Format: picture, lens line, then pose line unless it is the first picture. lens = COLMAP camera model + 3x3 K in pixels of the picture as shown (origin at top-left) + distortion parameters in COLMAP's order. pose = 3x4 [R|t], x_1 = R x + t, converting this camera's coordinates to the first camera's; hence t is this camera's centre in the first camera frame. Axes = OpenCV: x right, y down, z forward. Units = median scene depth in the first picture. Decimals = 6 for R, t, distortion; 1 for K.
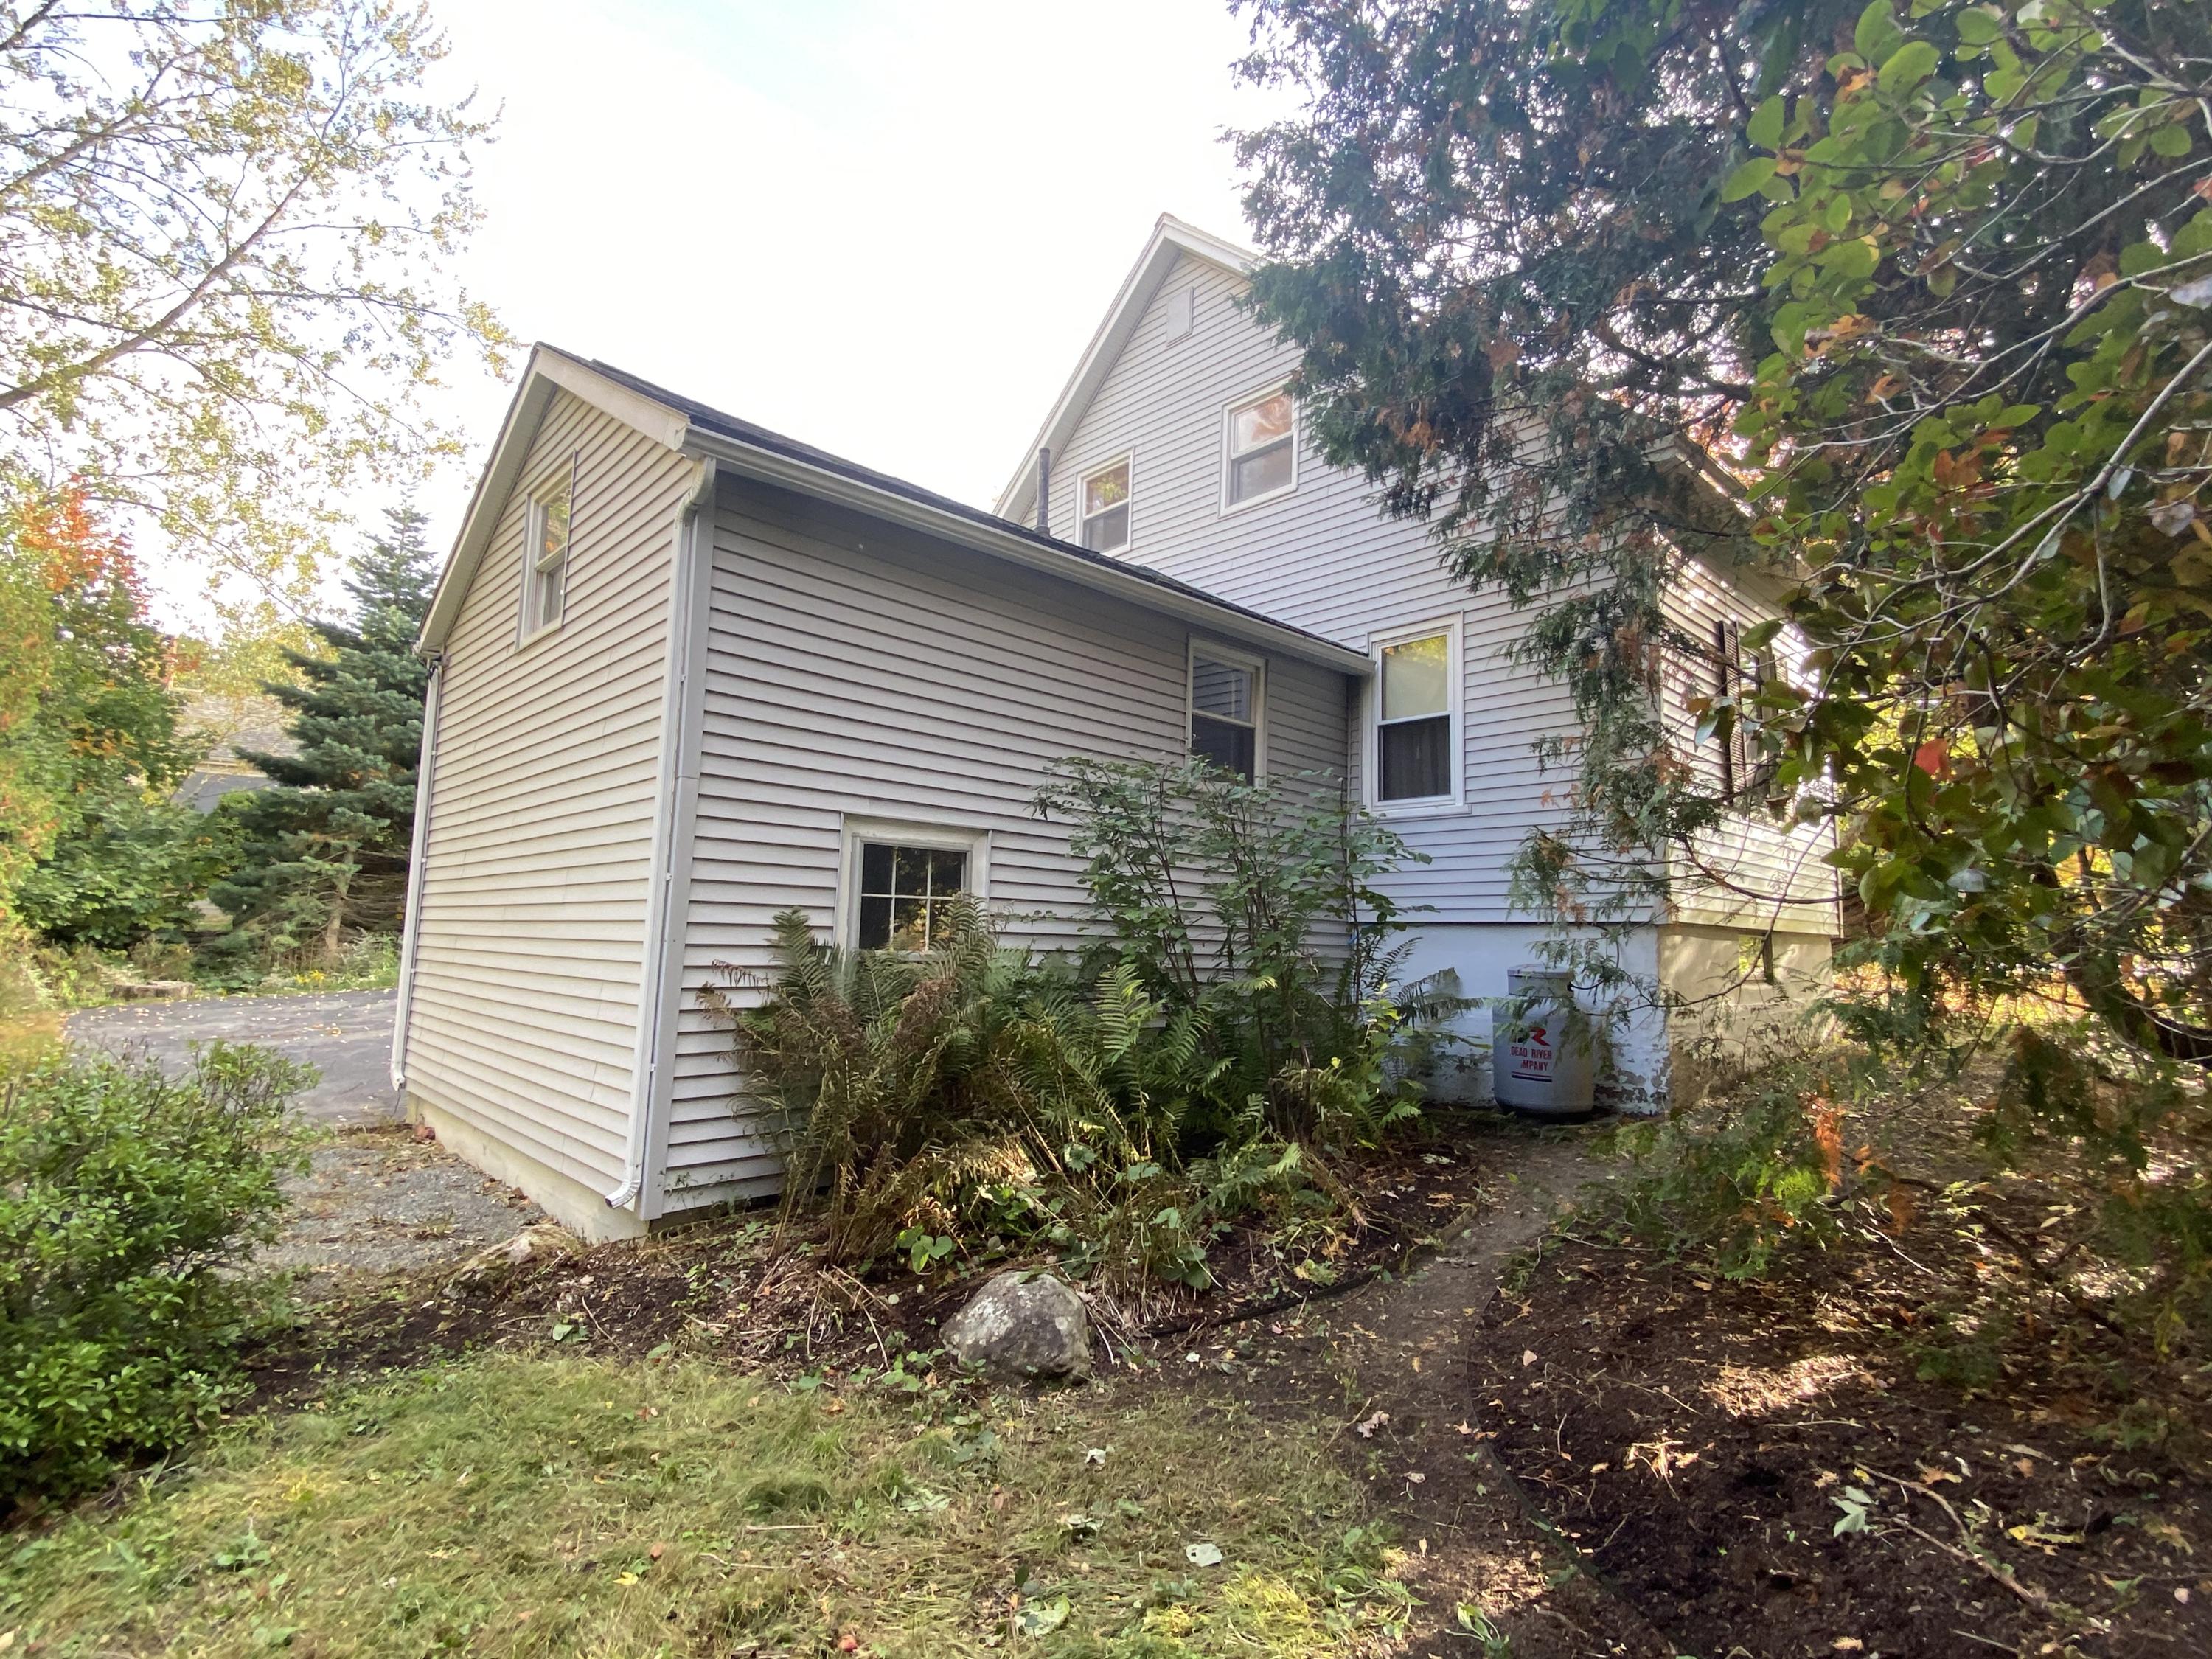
lens RADIAL K [[1059.0, 0, 1118.4], [0, 1059.0, 828.1], [0, 0, 1]] dist [0.018303, -0.018125]
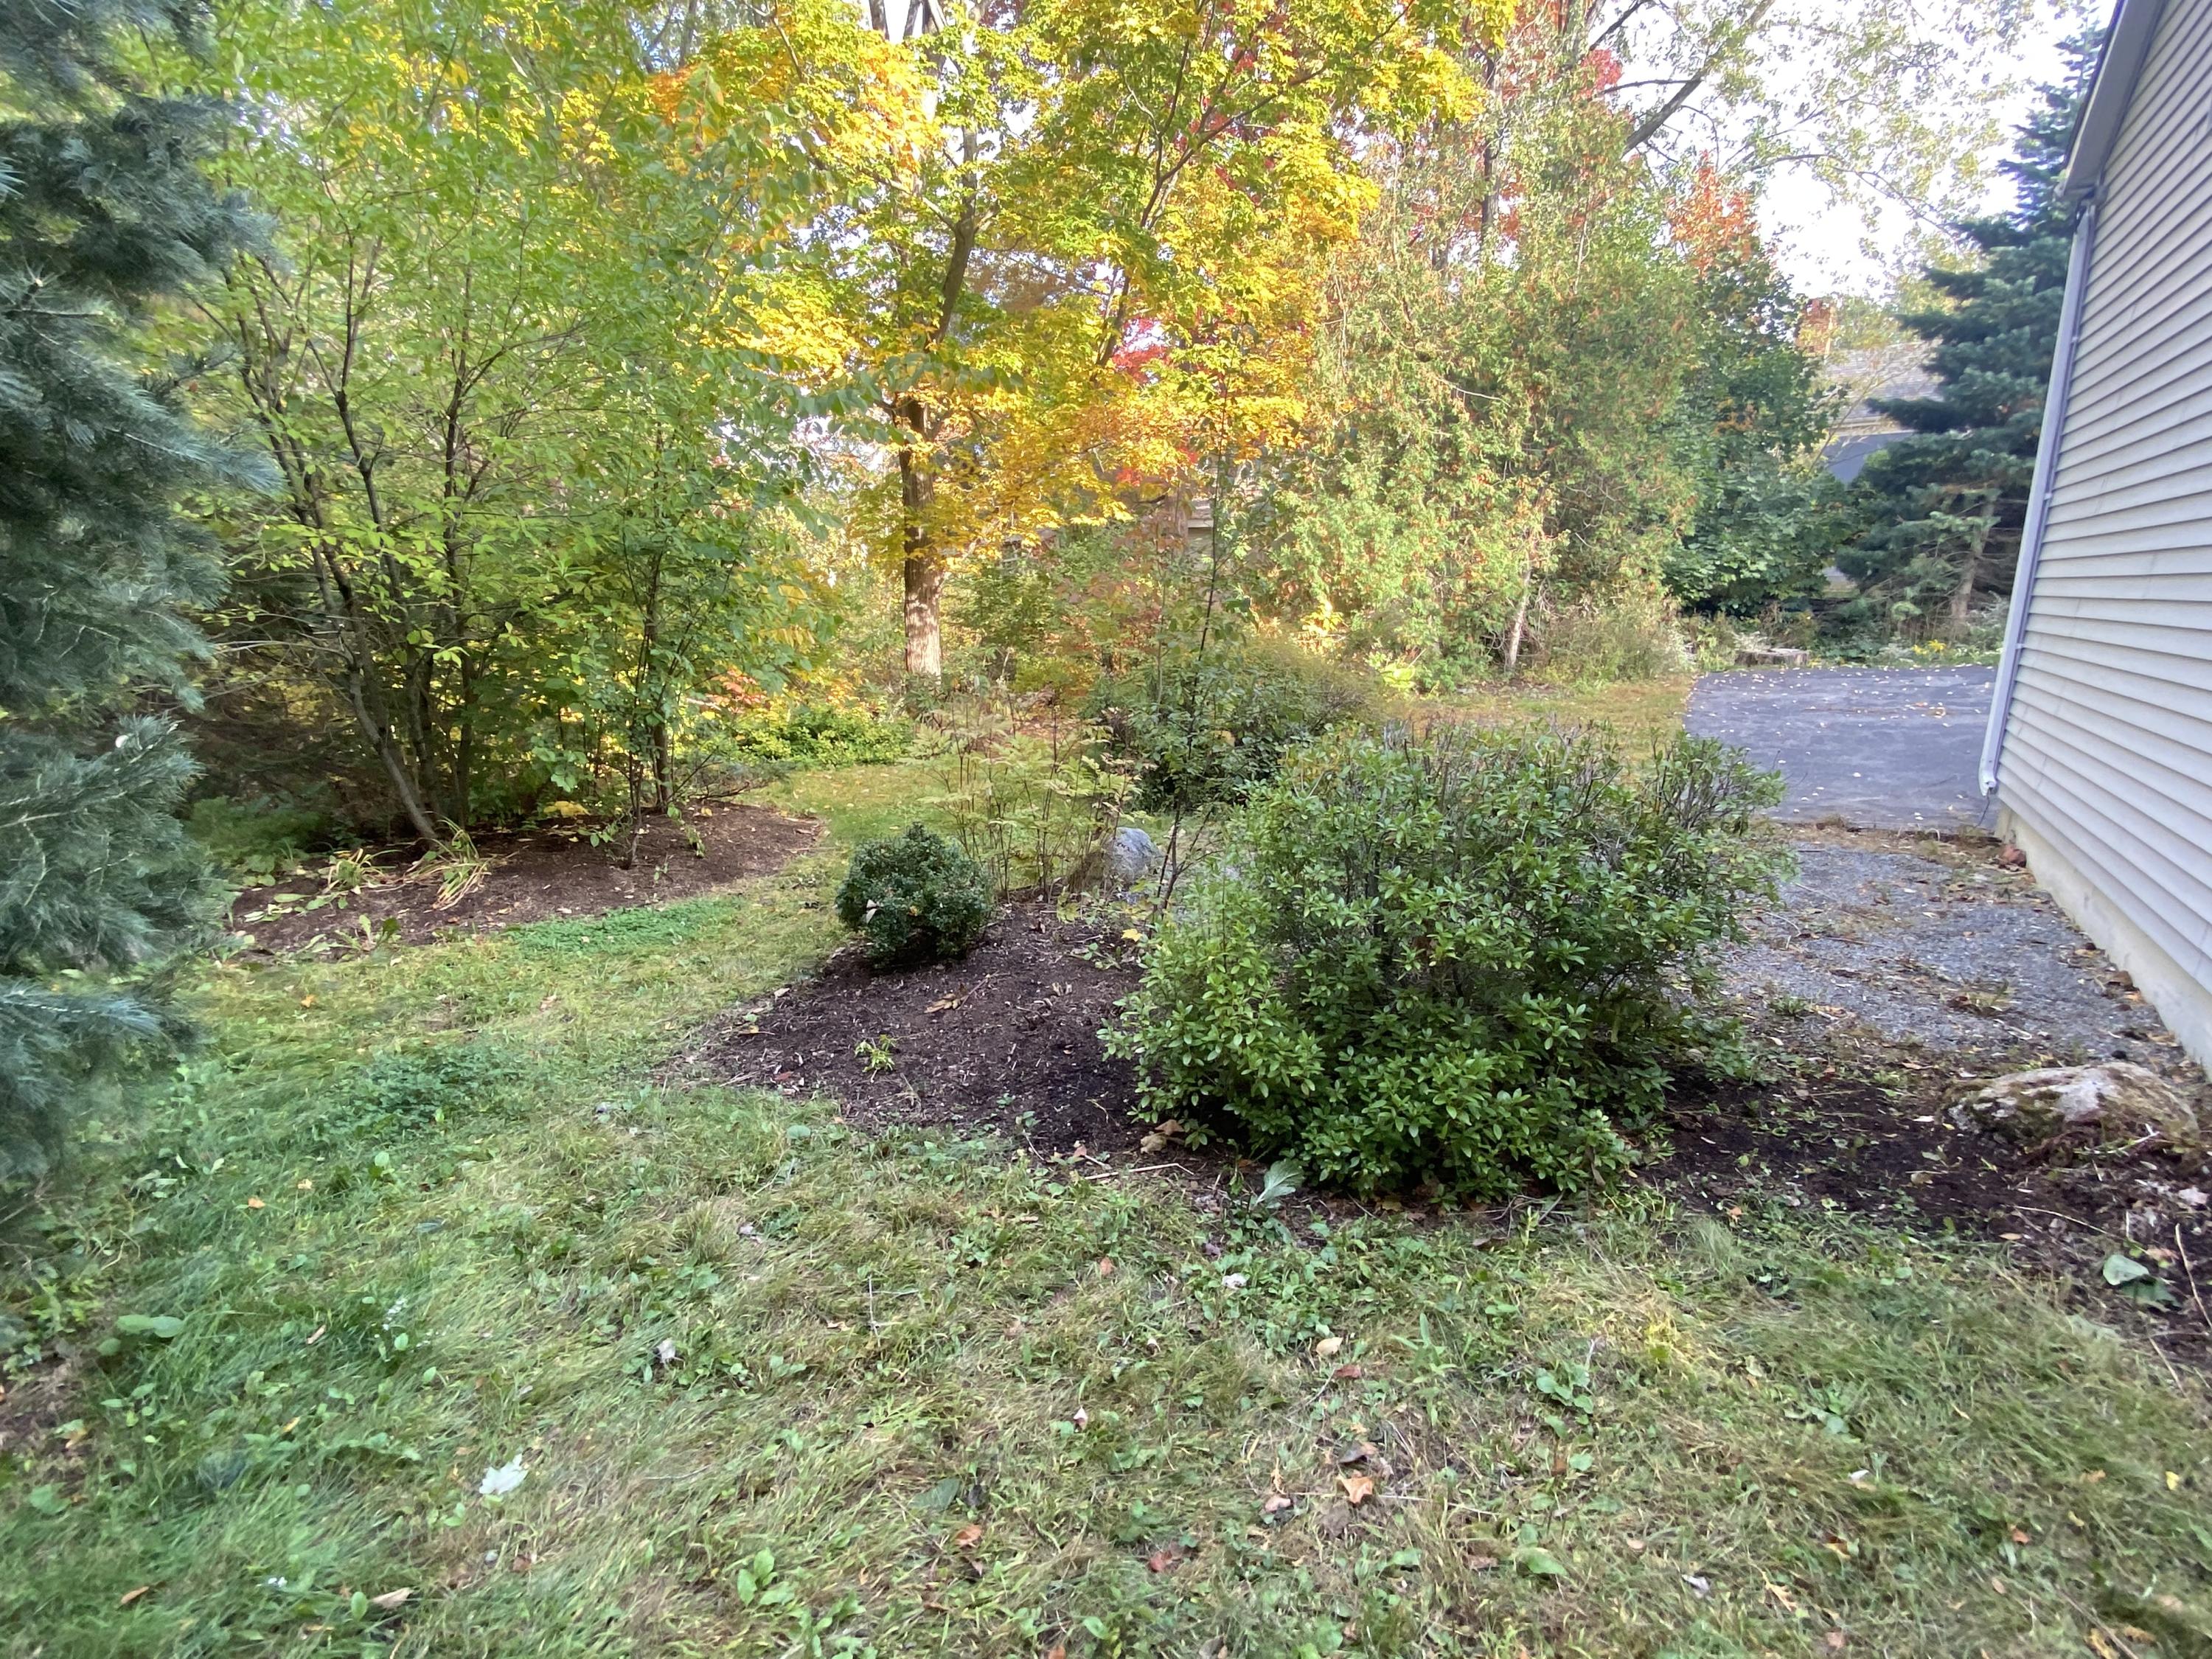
lens RADIAL K [[1059.0, 0, 1118.4], [0, 1059.0, 828.1], [0, 0, 1]] dist [0.018303, -0.018125]
pose [[0.252843, 0.188245, -0.949018, -0.073078], [0.109814, 0.968967, 0.221459, 0.019536], [0.961255, -0.160210, 0.224325, 0.178134]]
